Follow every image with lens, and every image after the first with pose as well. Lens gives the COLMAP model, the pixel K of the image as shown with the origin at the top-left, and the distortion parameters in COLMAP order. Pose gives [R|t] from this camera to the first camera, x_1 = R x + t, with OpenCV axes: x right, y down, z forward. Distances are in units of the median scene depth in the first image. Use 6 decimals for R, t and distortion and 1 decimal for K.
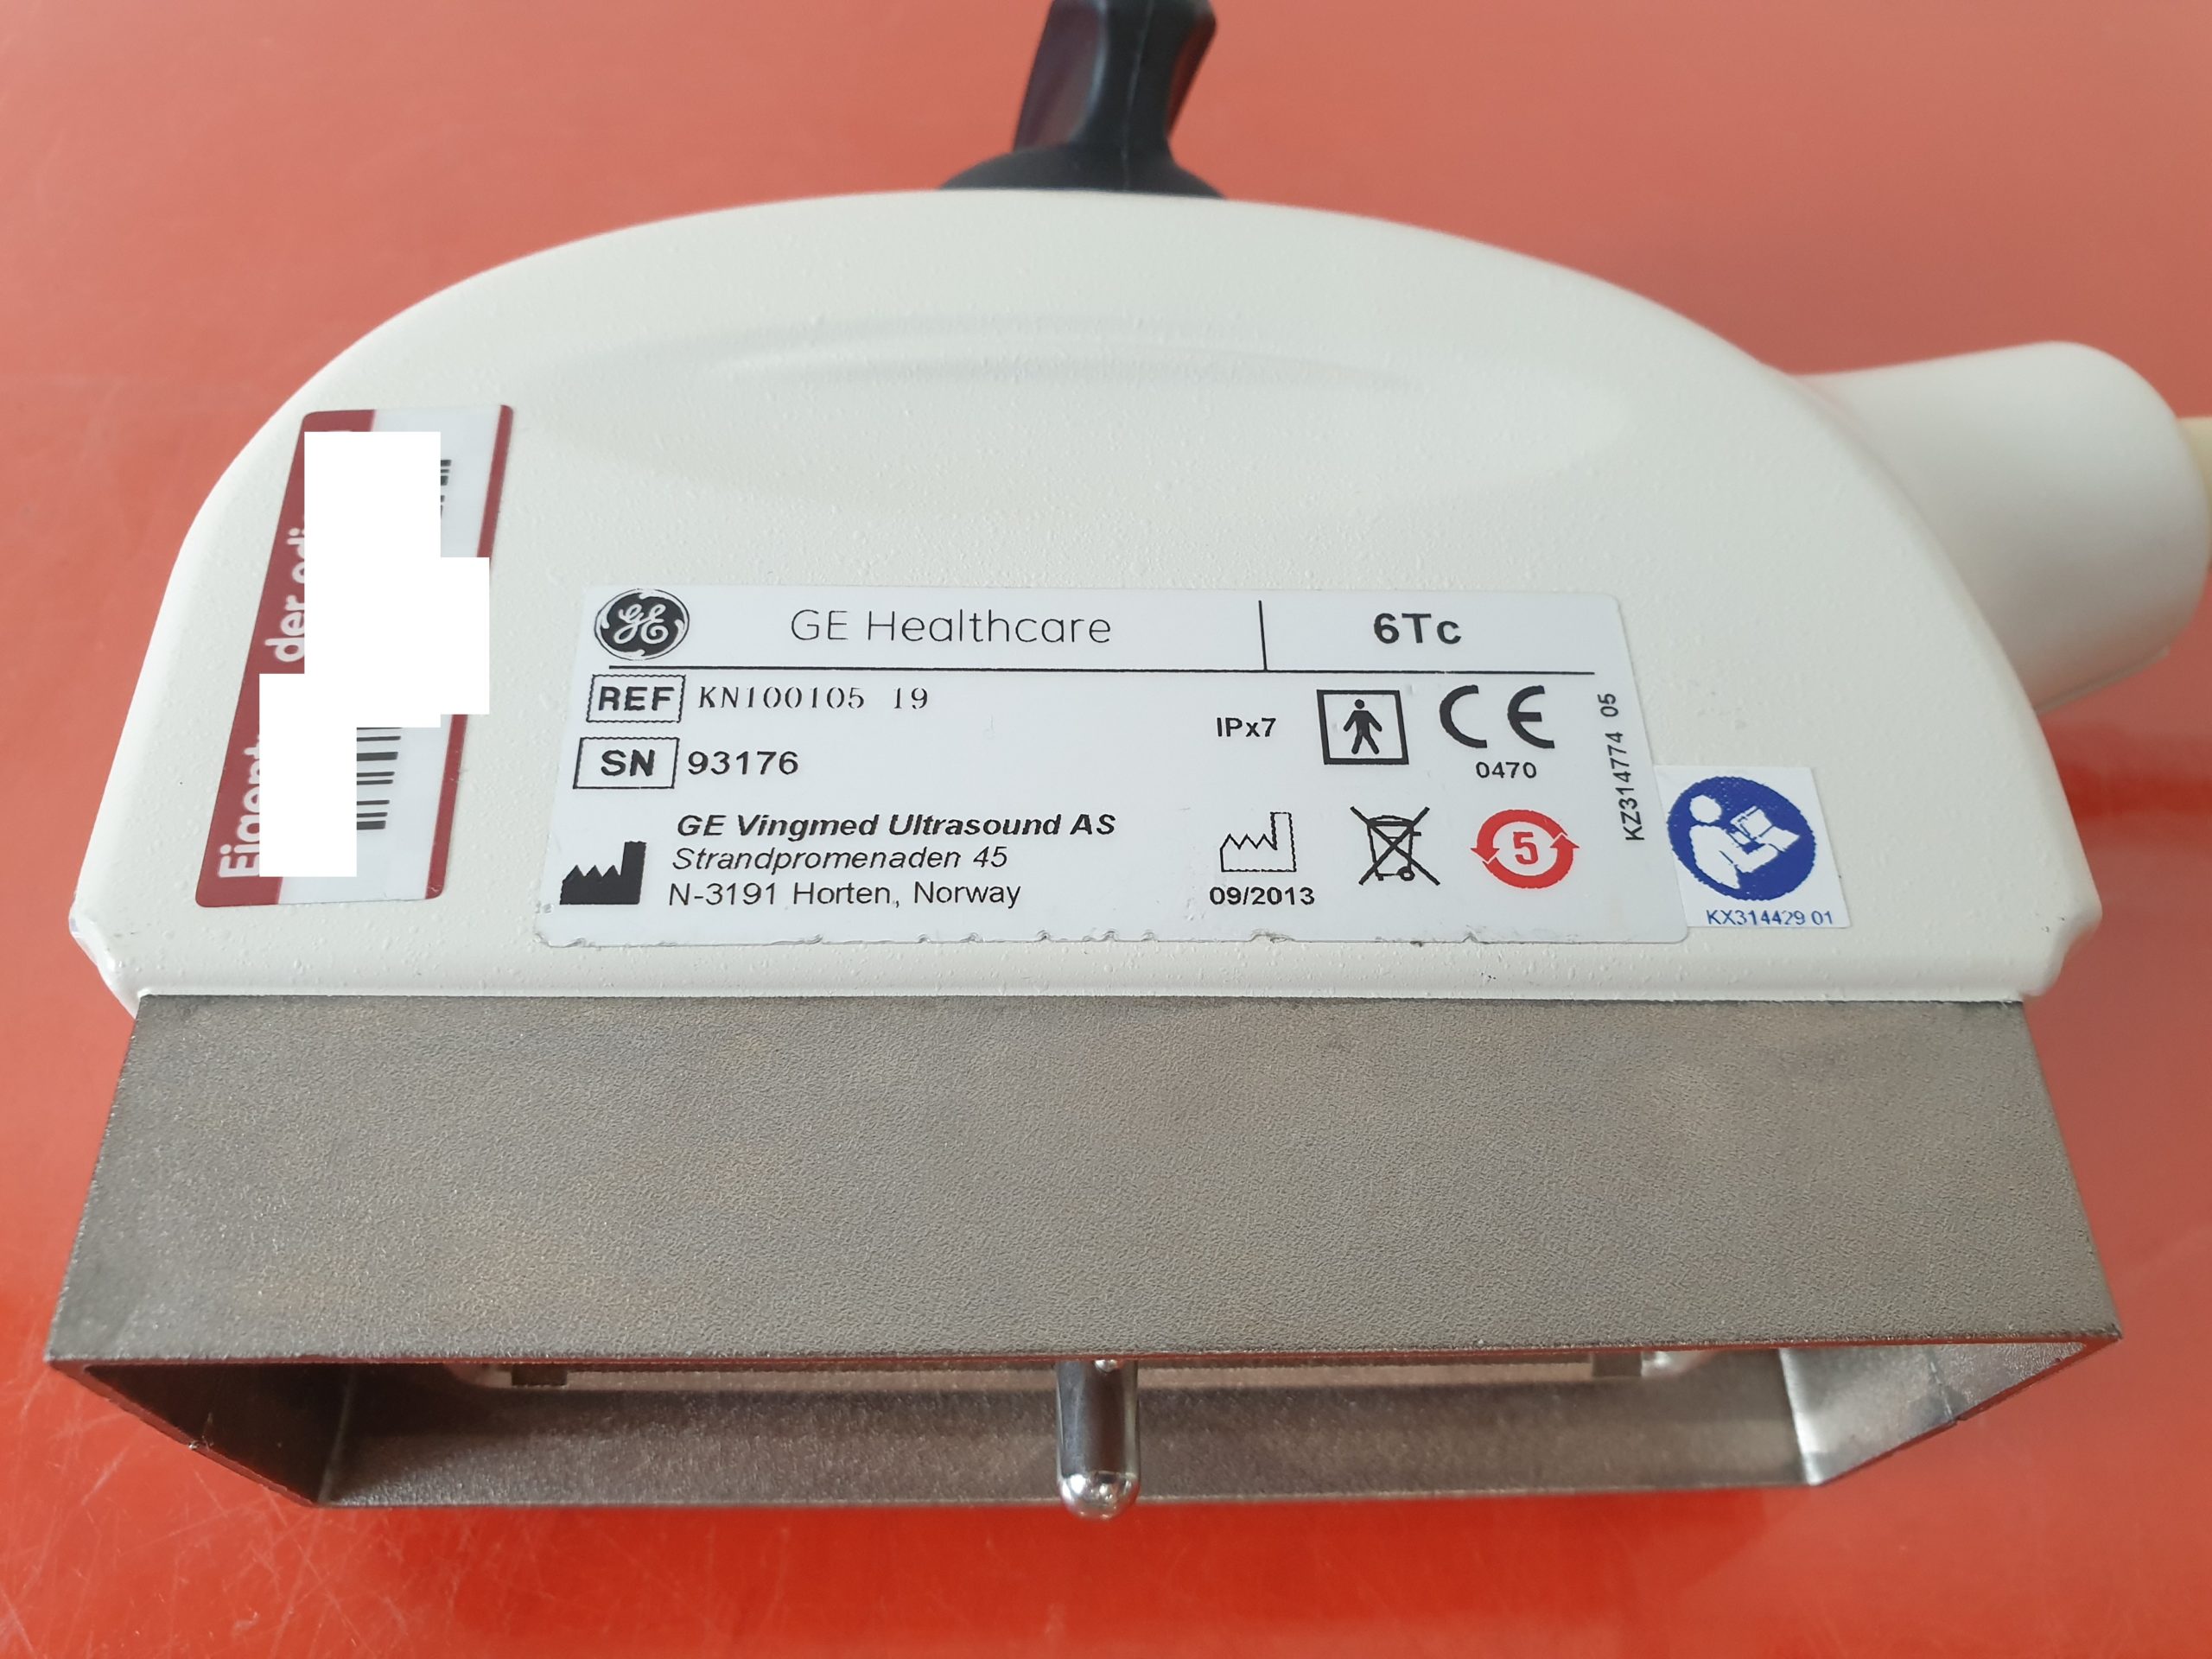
lens RADIAL K [[1860.0, 0, 1128.1], [0, 1860.0, 819.4], [0, 0, 1]] dist [0.045875, -0.045321]
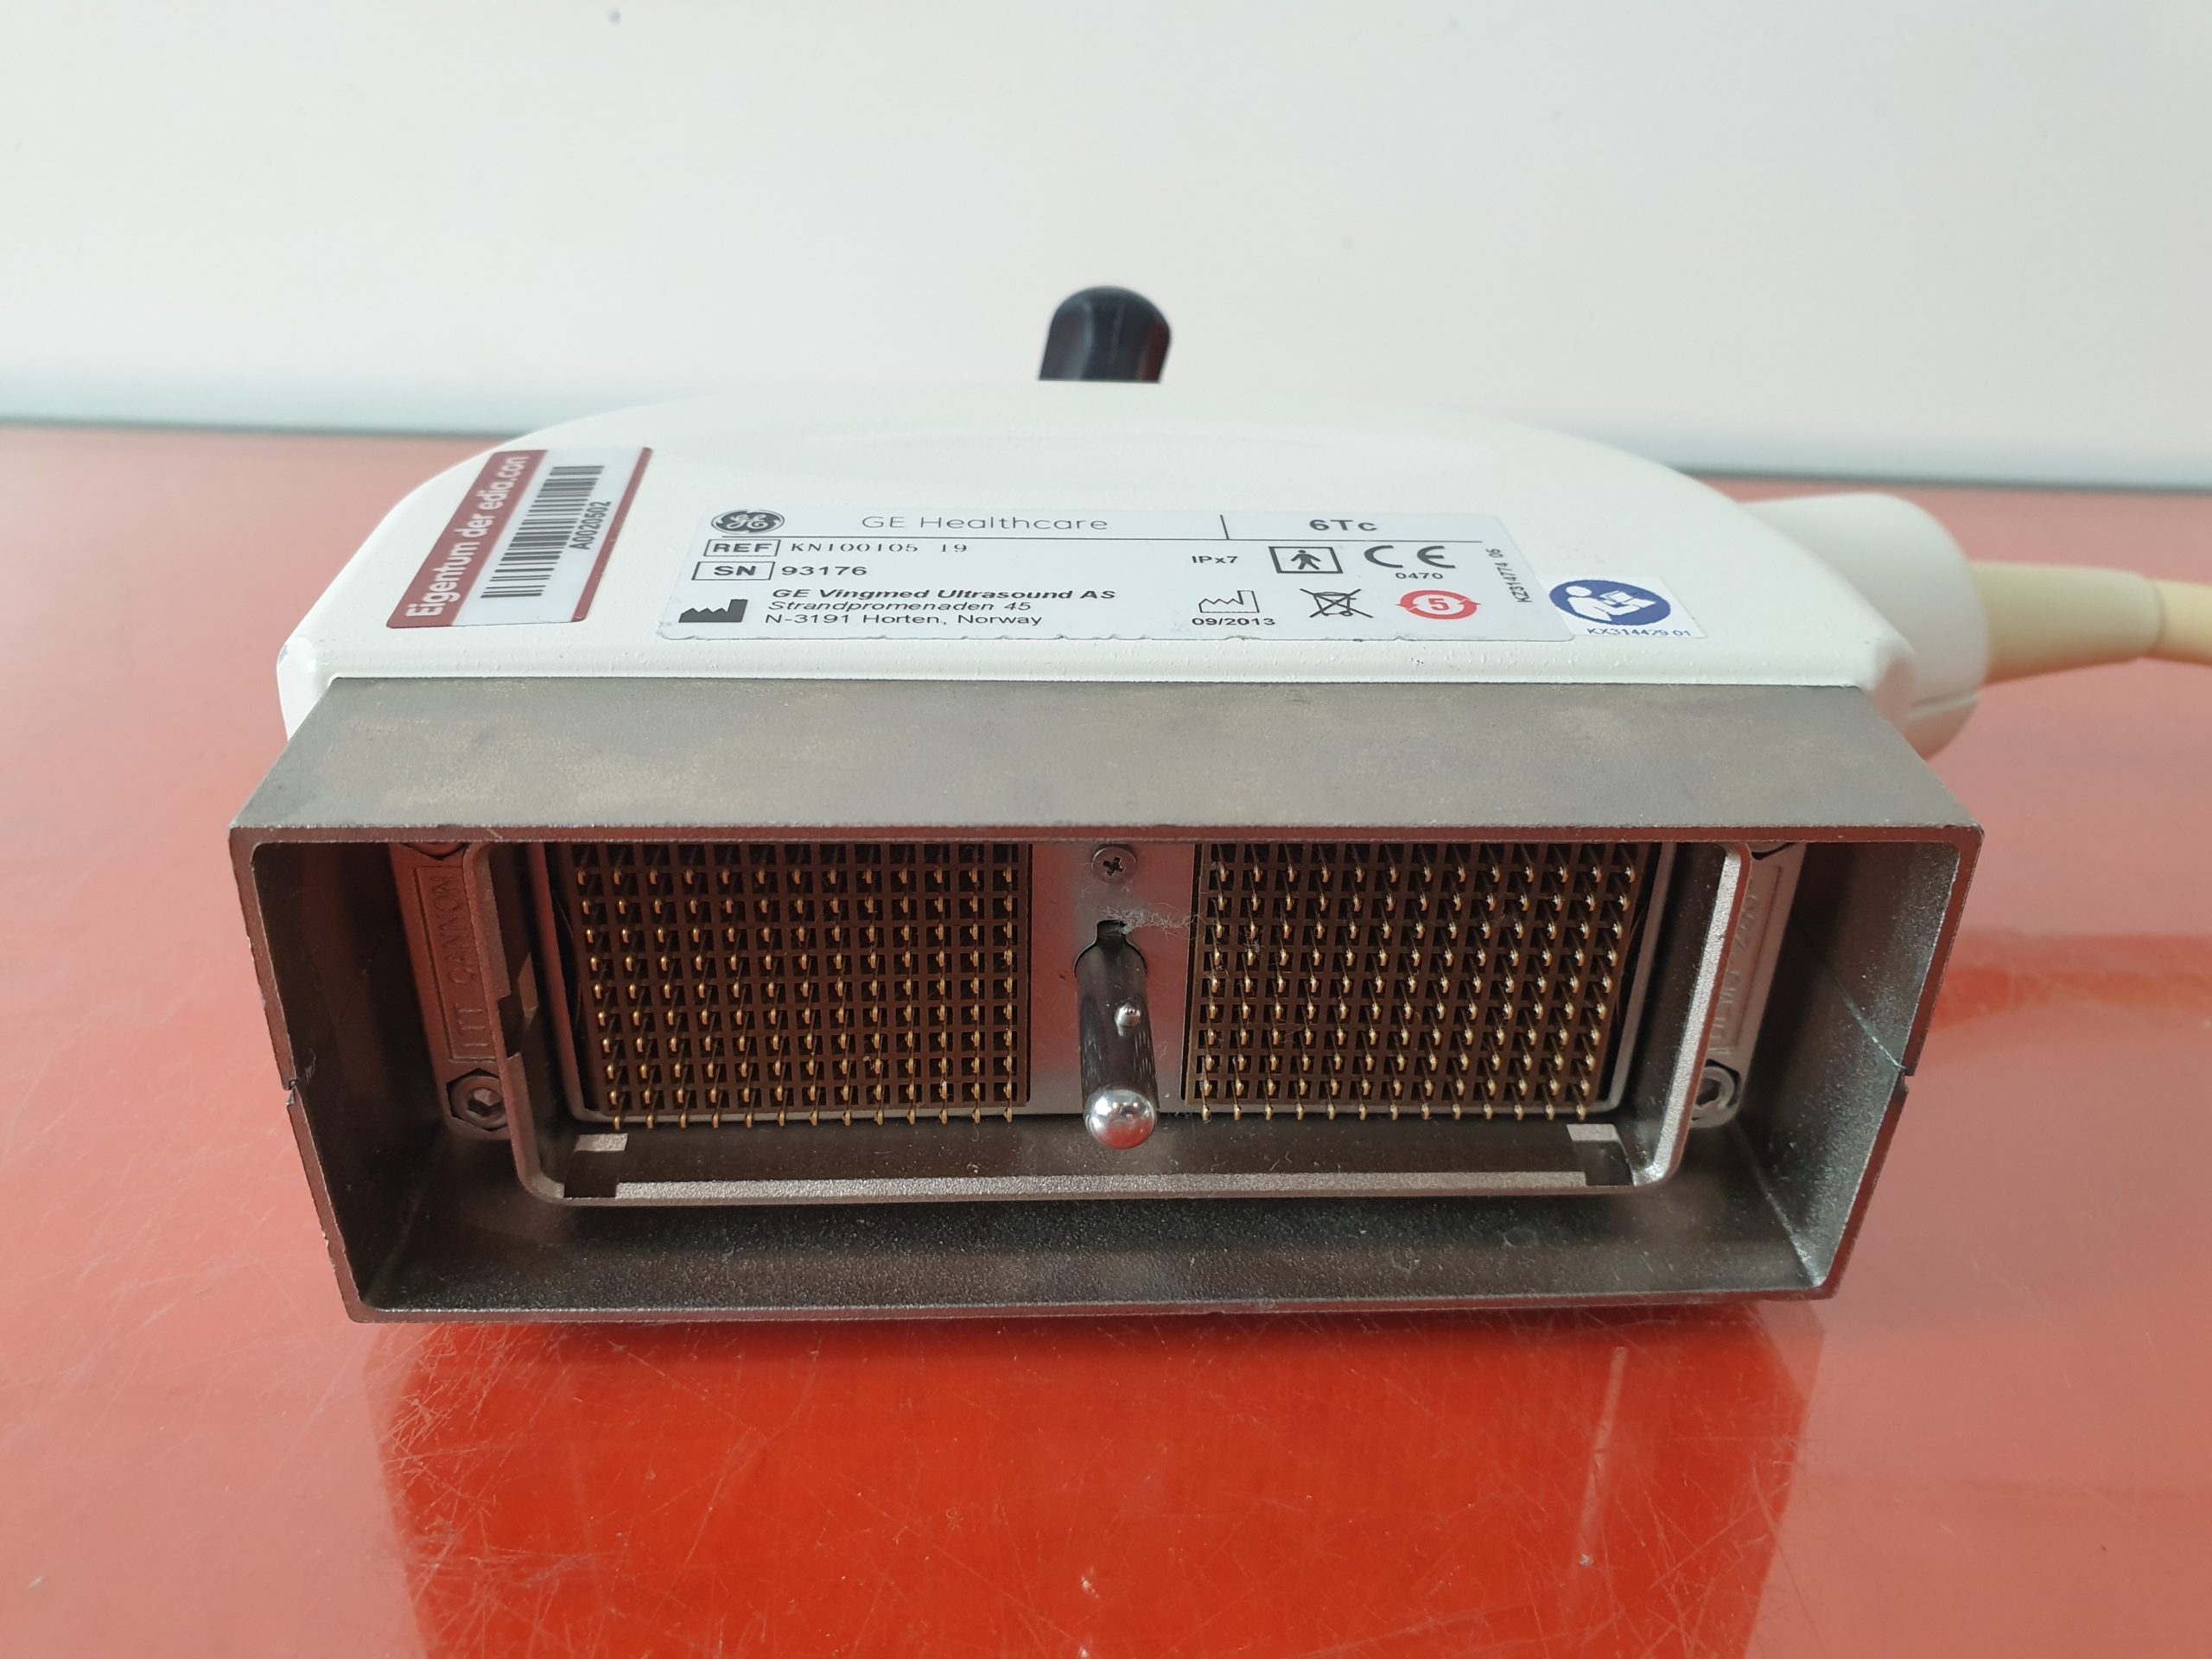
lens RADIAL K [[1860.0, 0, 1125.1], [0, 1860.0, 782.3], [0, 0, 1]] dist [0.045875, -0.045321]
pose [[0.999304, -0.034938, 0.013086, -0.021154], [0.036740, 0.860584, -0.507981, 0.755728], [0.006486, 0.508108, 0.861269, -0.031143]]
